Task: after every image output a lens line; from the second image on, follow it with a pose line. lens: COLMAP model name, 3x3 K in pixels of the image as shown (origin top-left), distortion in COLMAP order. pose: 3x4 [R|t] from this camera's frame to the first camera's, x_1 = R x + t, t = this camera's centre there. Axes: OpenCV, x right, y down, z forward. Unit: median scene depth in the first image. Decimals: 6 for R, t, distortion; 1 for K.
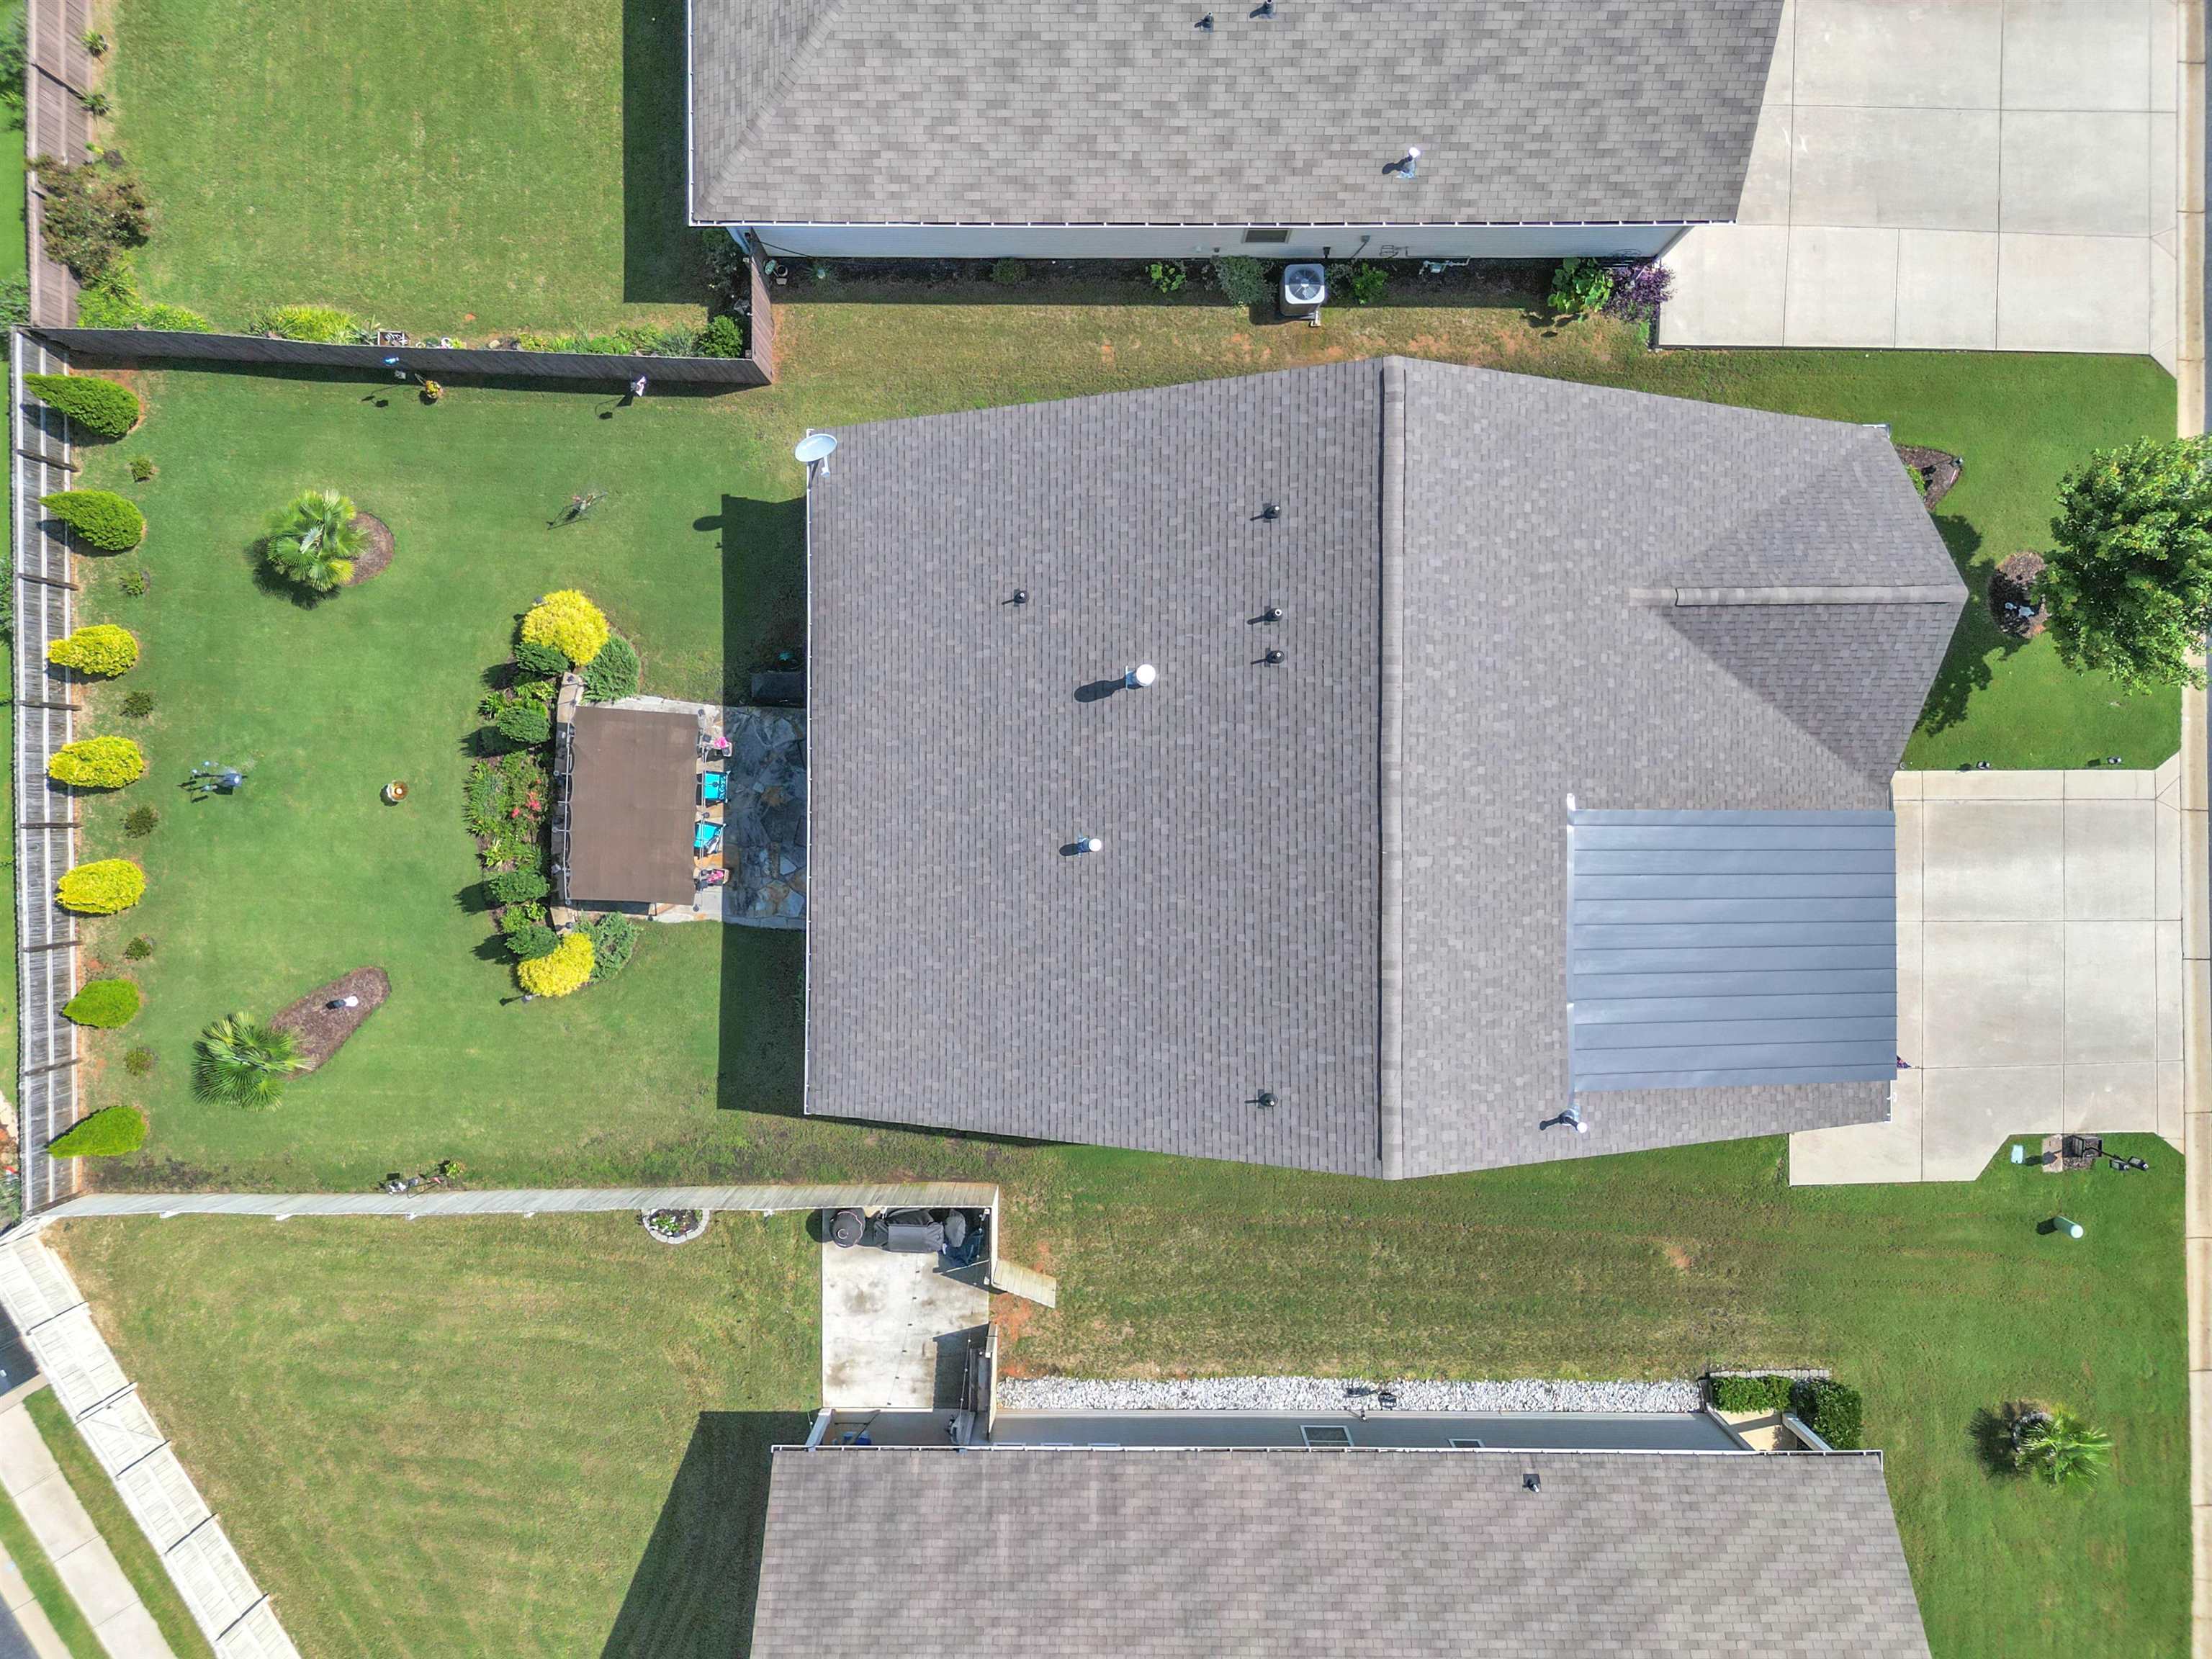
lens RADIAL K [[1558.6, 0, 1106.0], [0, 1558.6, 829.5], [0, 0, 1]] dist [0.039148, -0.004303]
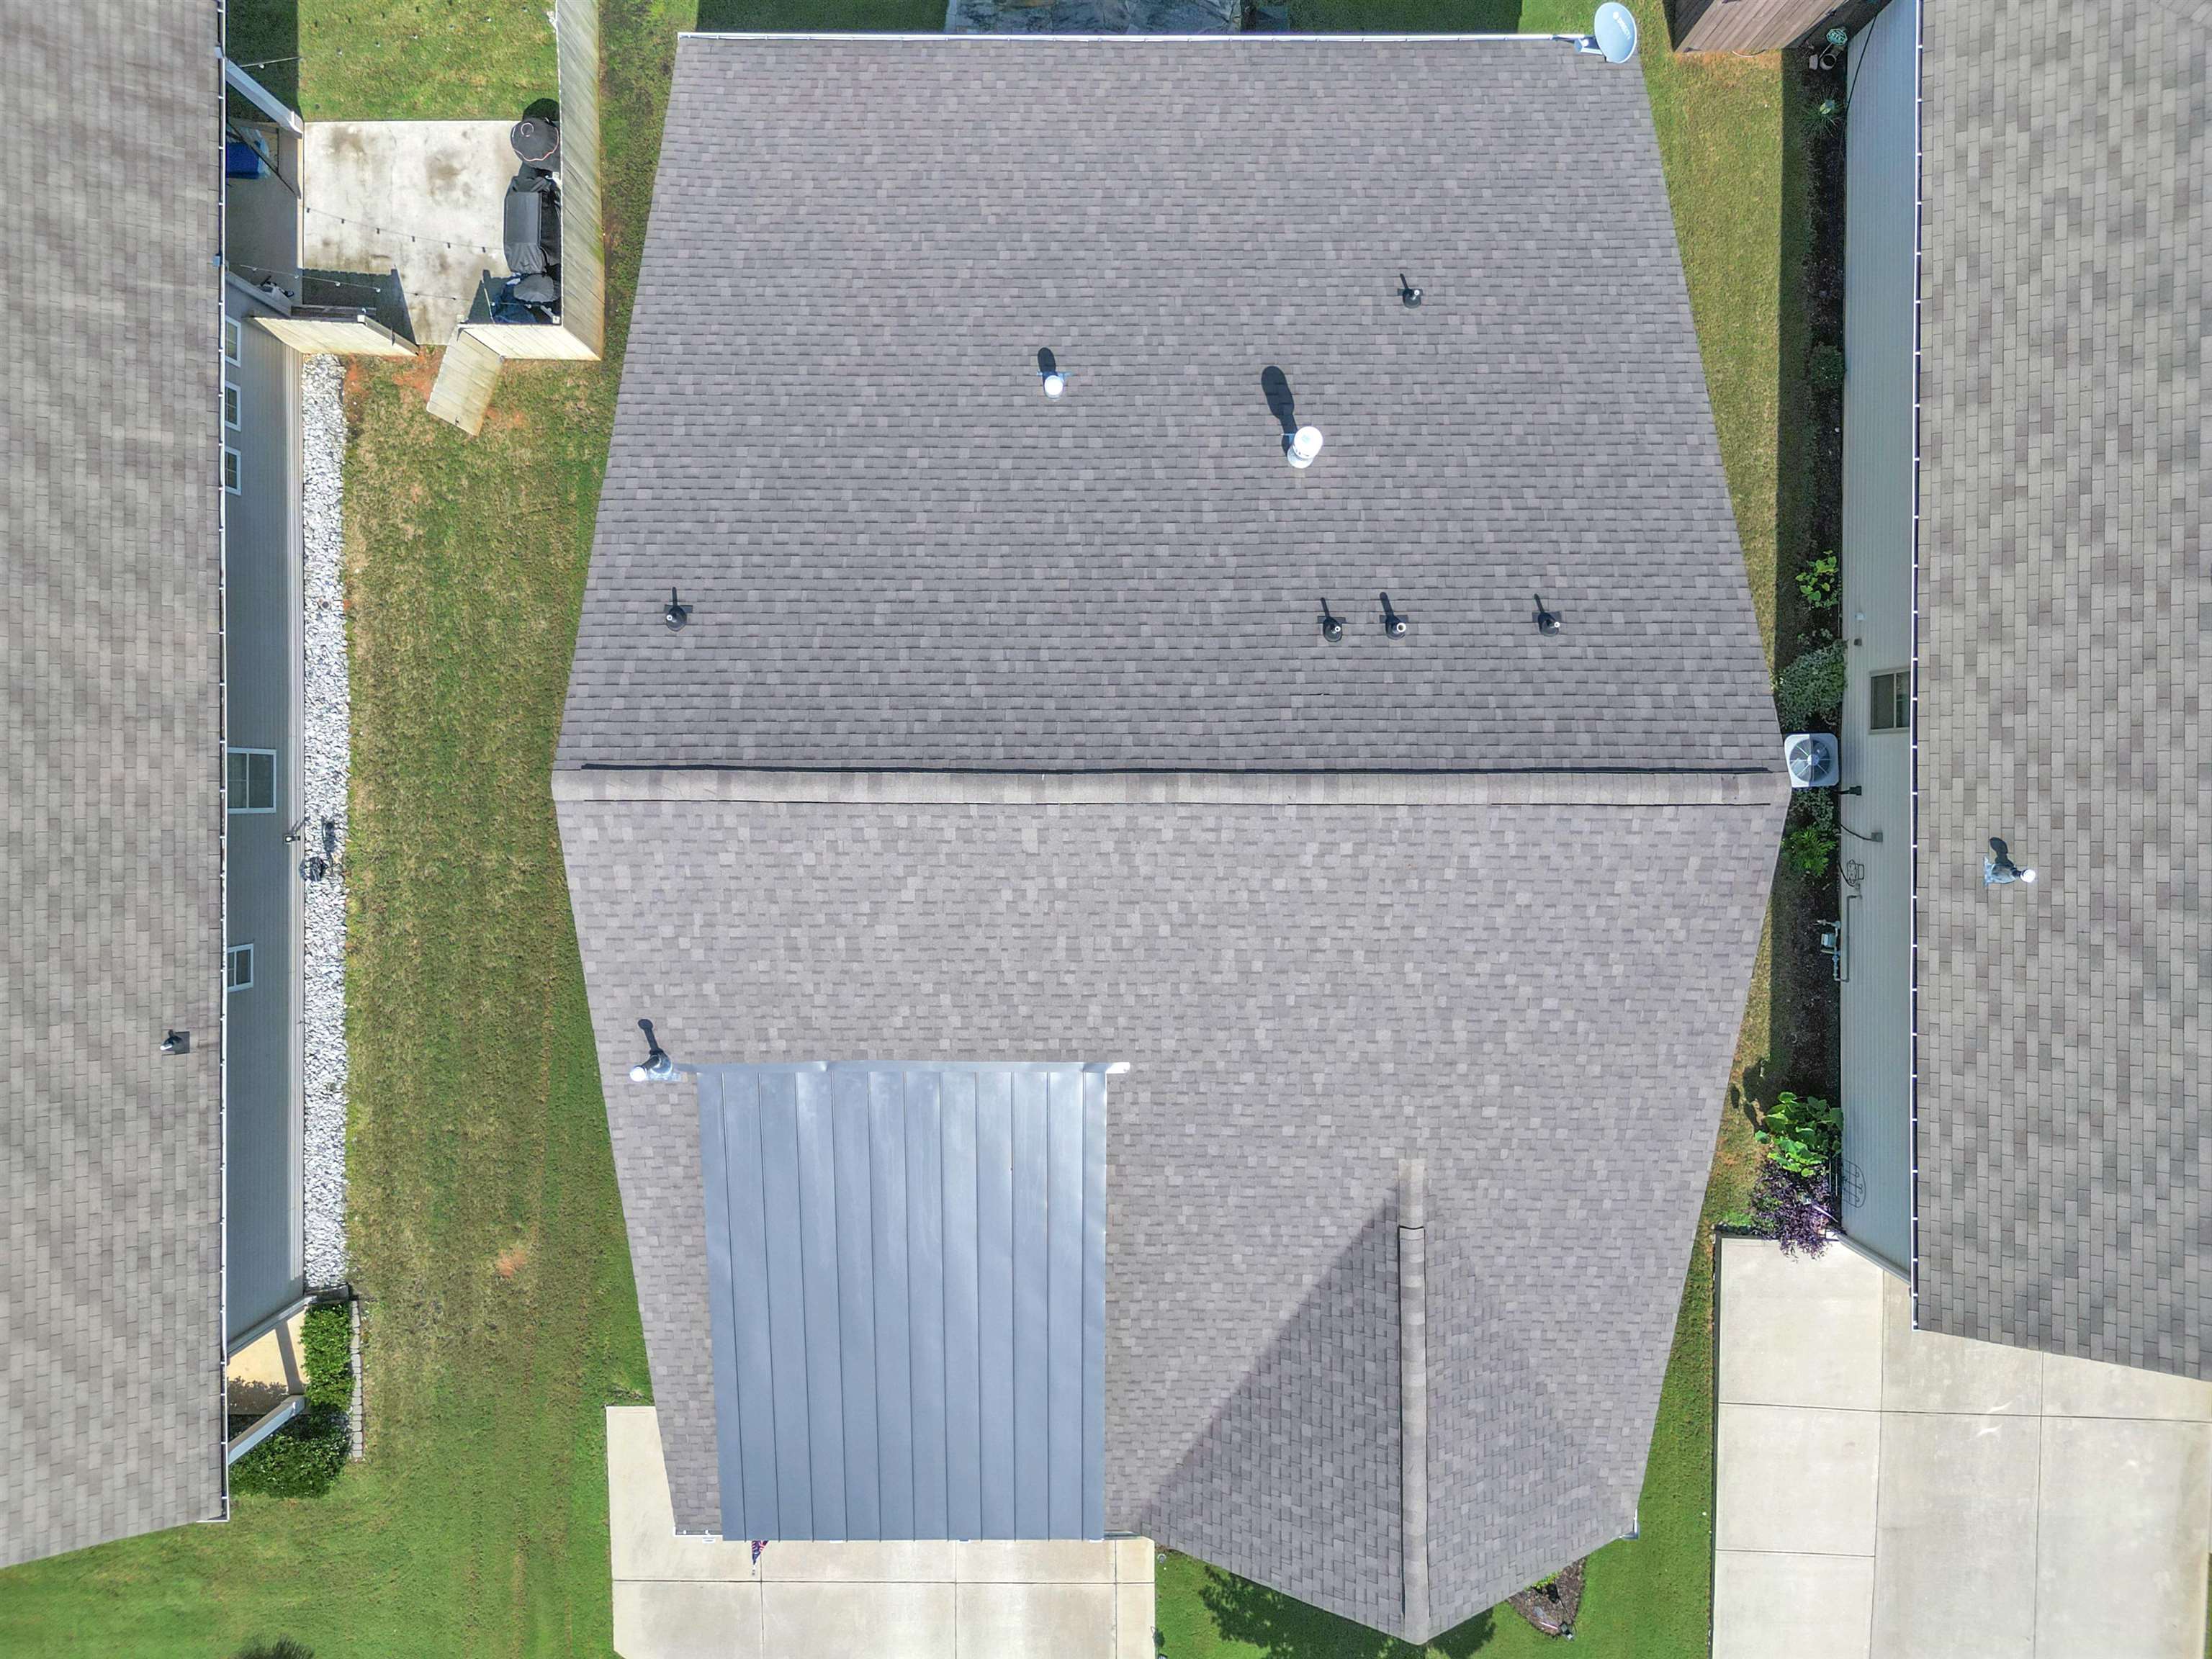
lens RADIAL K [[1487.7, 0, 1056.6], [0, 1487.7, 829.0], [0, 0, 1]] dist [0.057344, -0.047040]
pose [[0.000816, 0.999992, 0.004040, 0.165393], [-0.999948, 0.000775, 0.010217, 0.002028], [0.010214, -0.004048, 0.999940, 0.300493]]
